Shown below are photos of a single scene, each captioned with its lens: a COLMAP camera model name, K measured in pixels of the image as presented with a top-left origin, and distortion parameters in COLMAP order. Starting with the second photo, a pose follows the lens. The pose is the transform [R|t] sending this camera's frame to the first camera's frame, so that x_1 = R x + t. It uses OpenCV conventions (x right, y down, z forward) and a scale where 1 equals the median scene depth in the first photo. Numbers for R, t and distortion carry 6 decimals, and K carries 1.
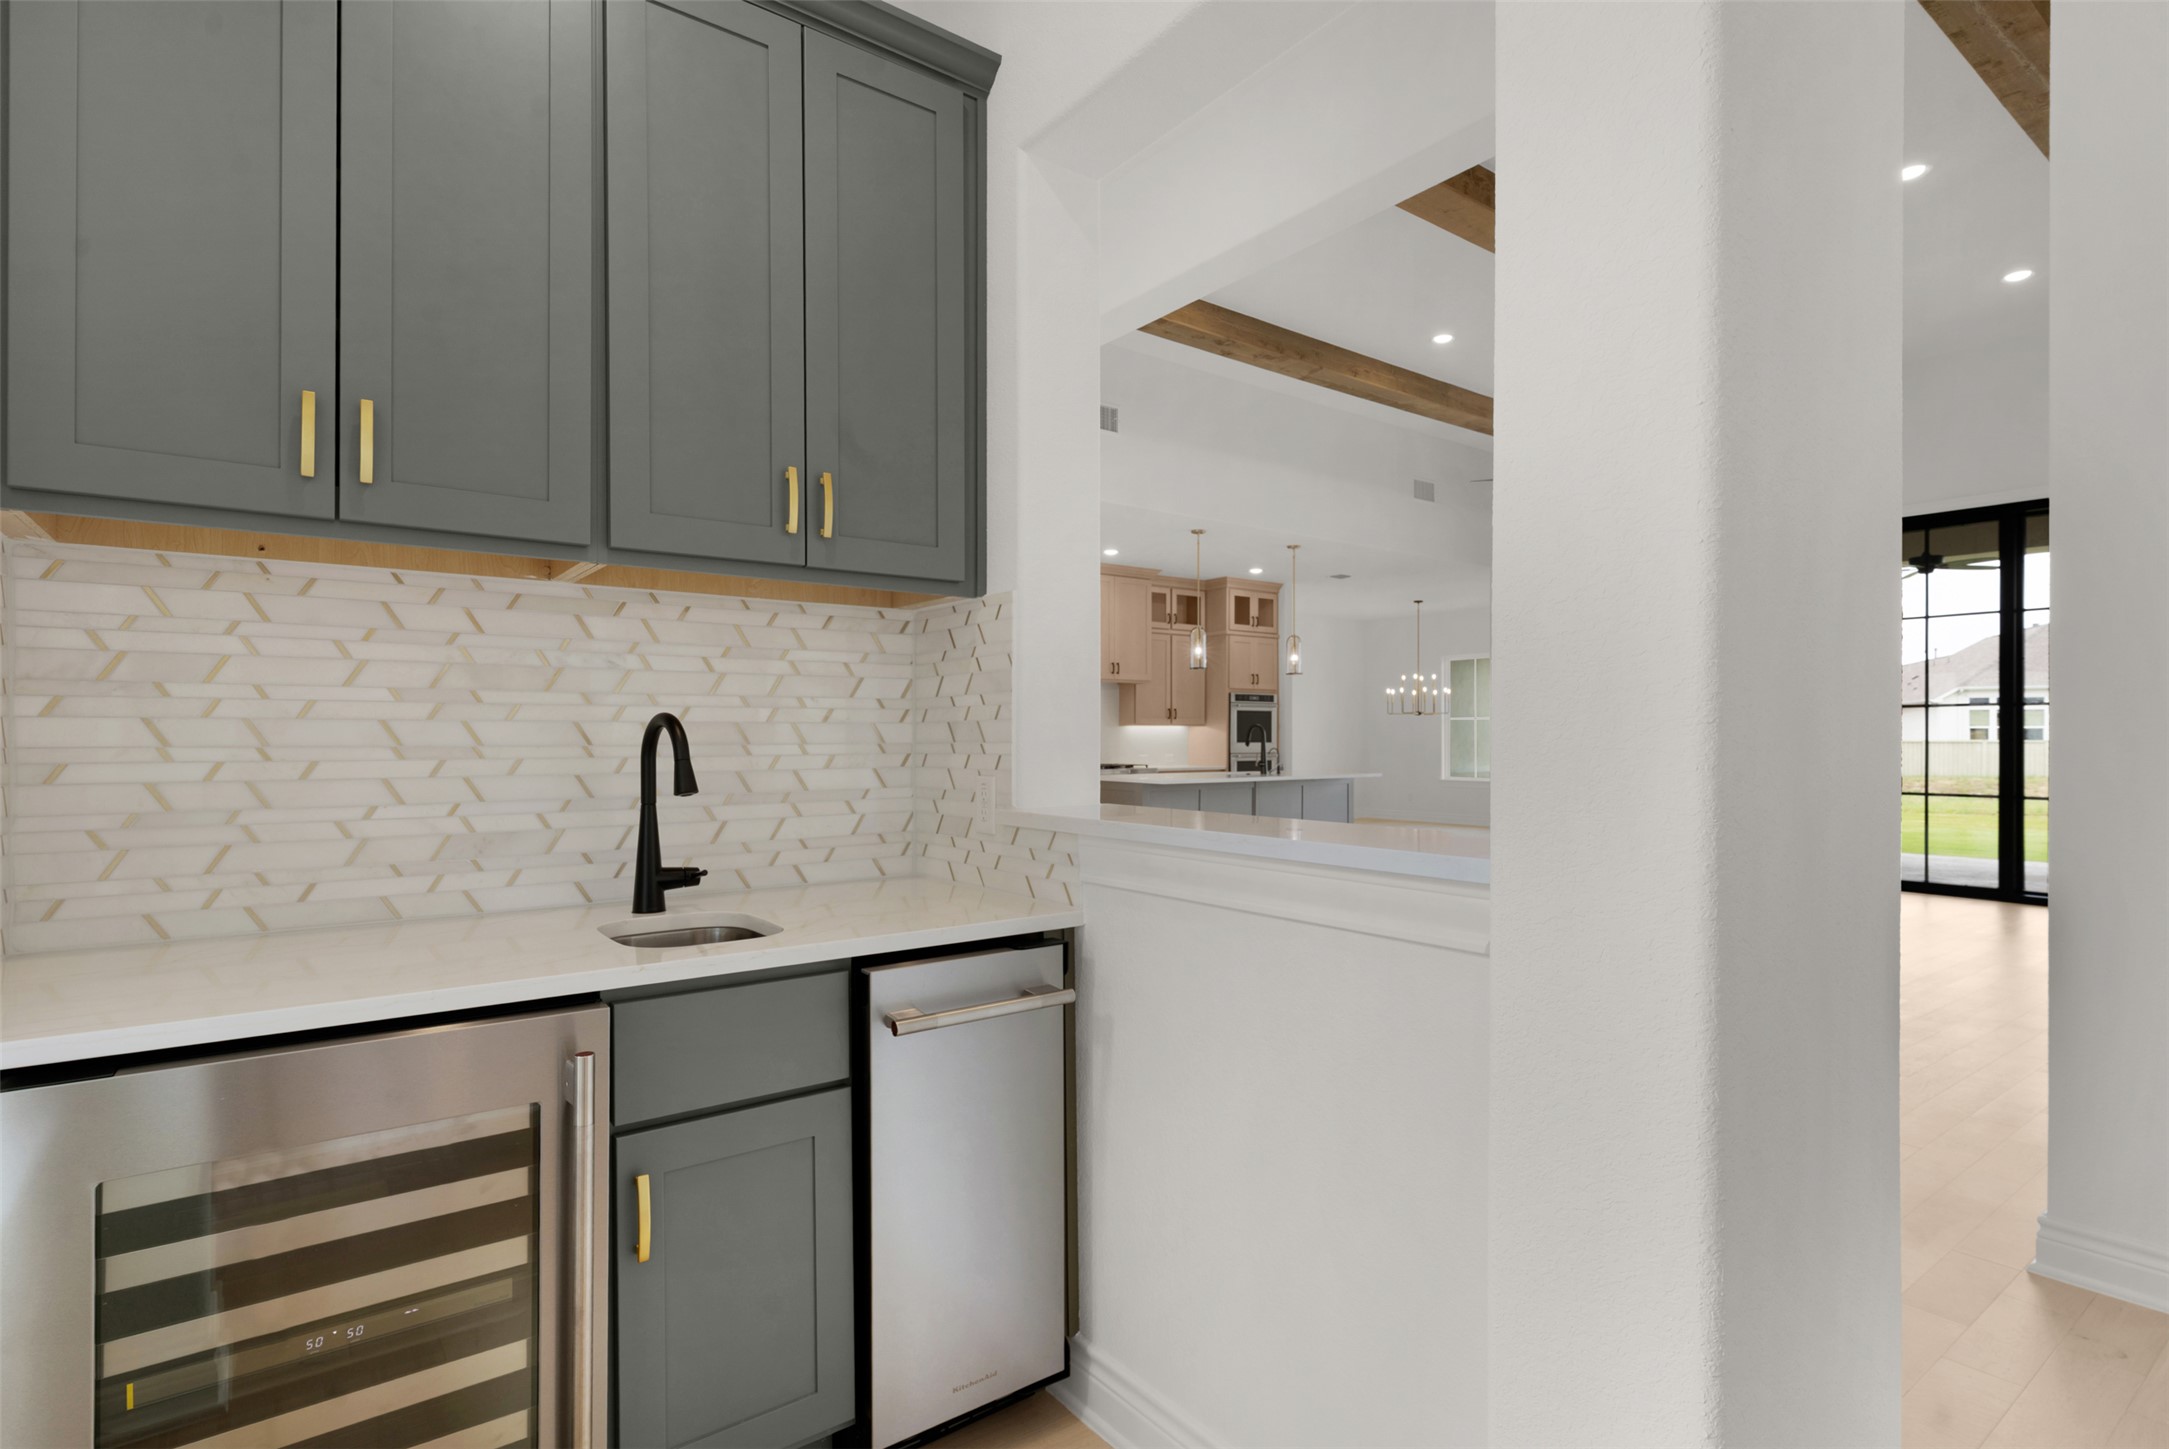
lens RADIAL K [[1031.3, 0, 1085.0], [0, 1031.3, 736.5], [0, 0, 1]] dist [0.001171, 0.000512]
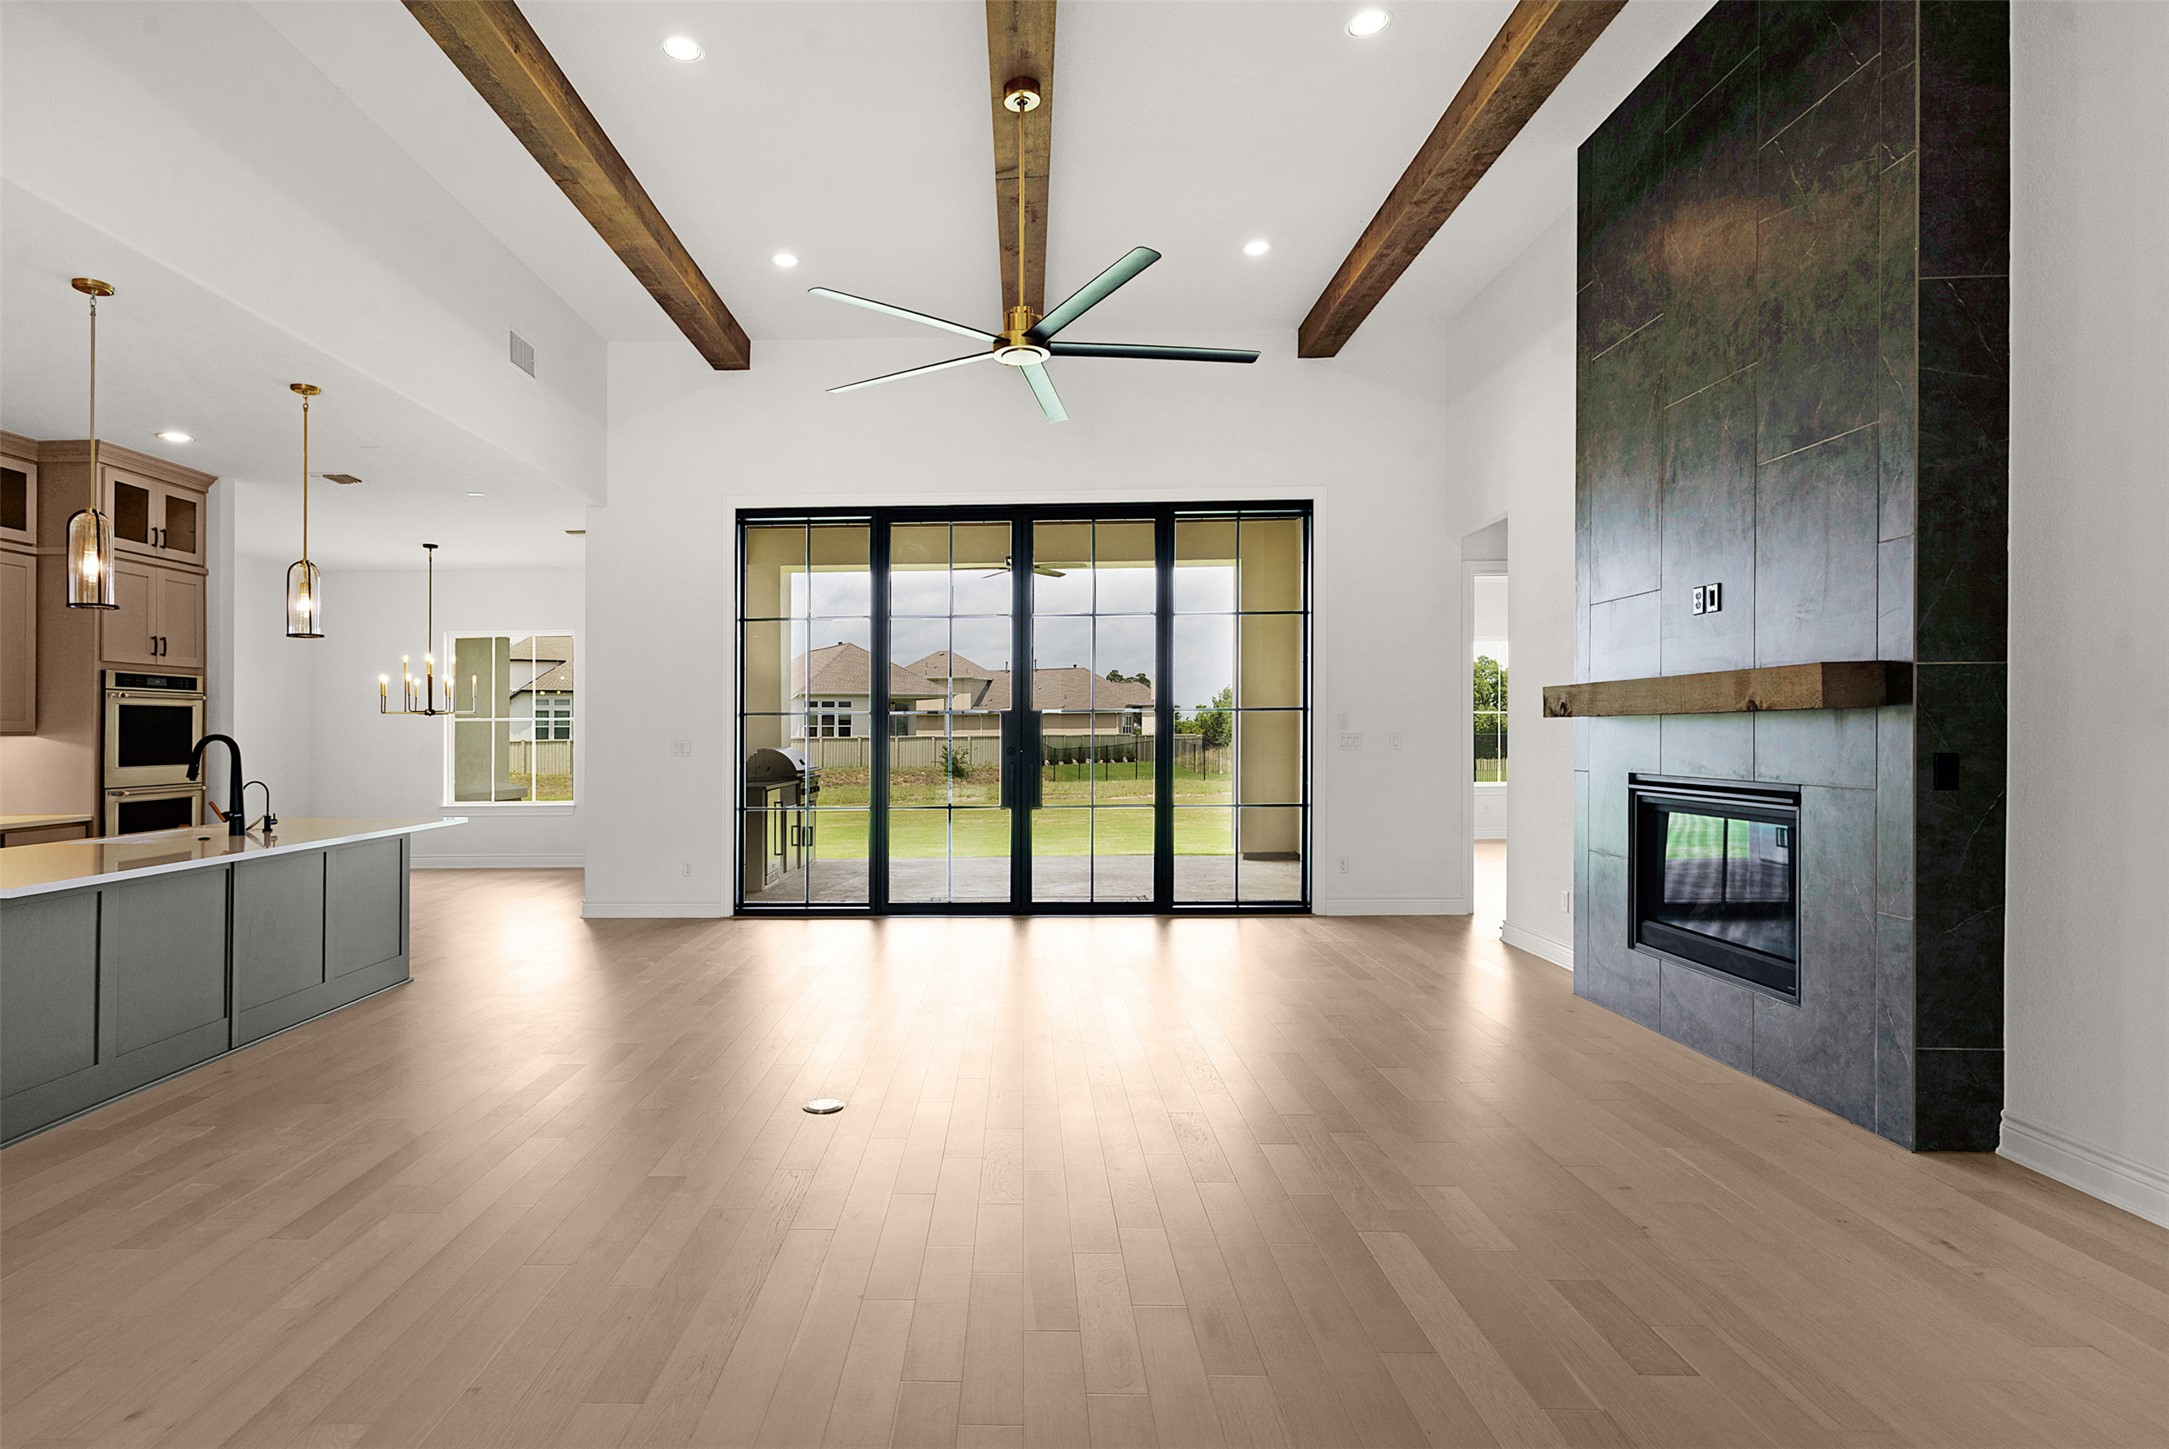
lens RADIAL K [[1097.7, 0, 980.7], [0, 1097.7, 746.8], [0, 0, 1]] dist [0.002151, 0.000456]
pose [[0.623429, -0.014191, 0.781751, -0.014415], [0.005944, 0.999892, 0.013410, -0.008928], [-0.781858, -0.003713, 0.623446, 0.315854]]
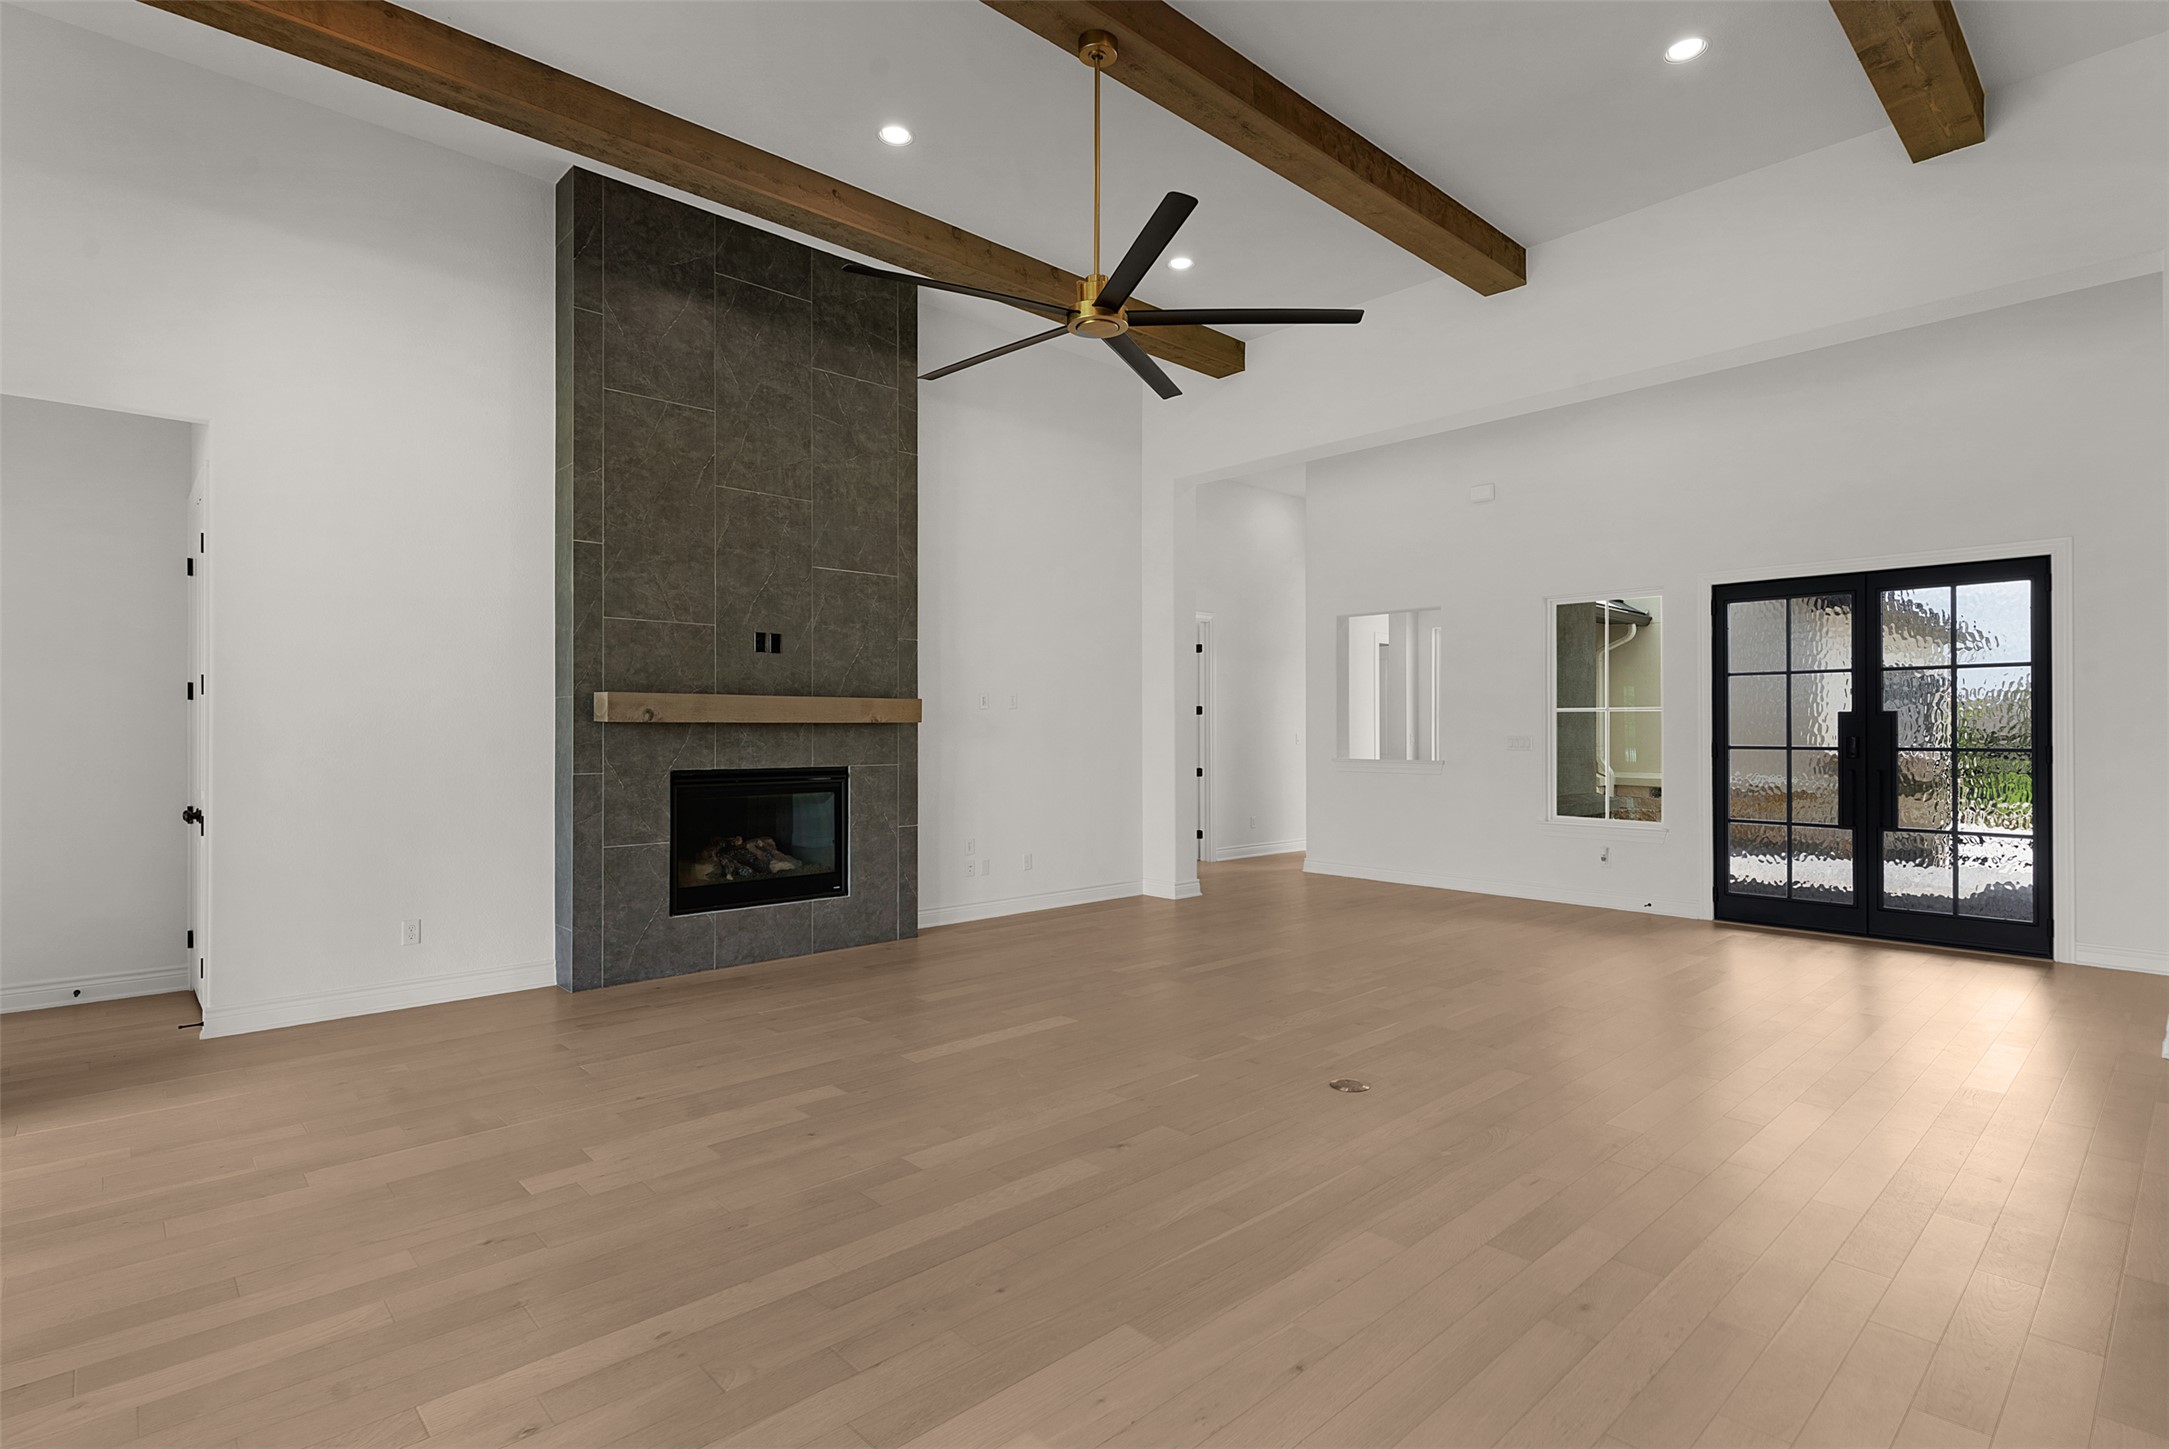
lens RADIAL K [[1031.3, 0, 1085.0], [0, 1031.3, 736.5], [0, 0, 1]] dist [0.001171, 0.000512]
pose [[-0.996577, -0.001107, -0.082659, 0.328314], [-0.000861, 0.999995, -0.003011, -0.005622], [0.082661, -0.002930, -0.996573, 0.879844]]
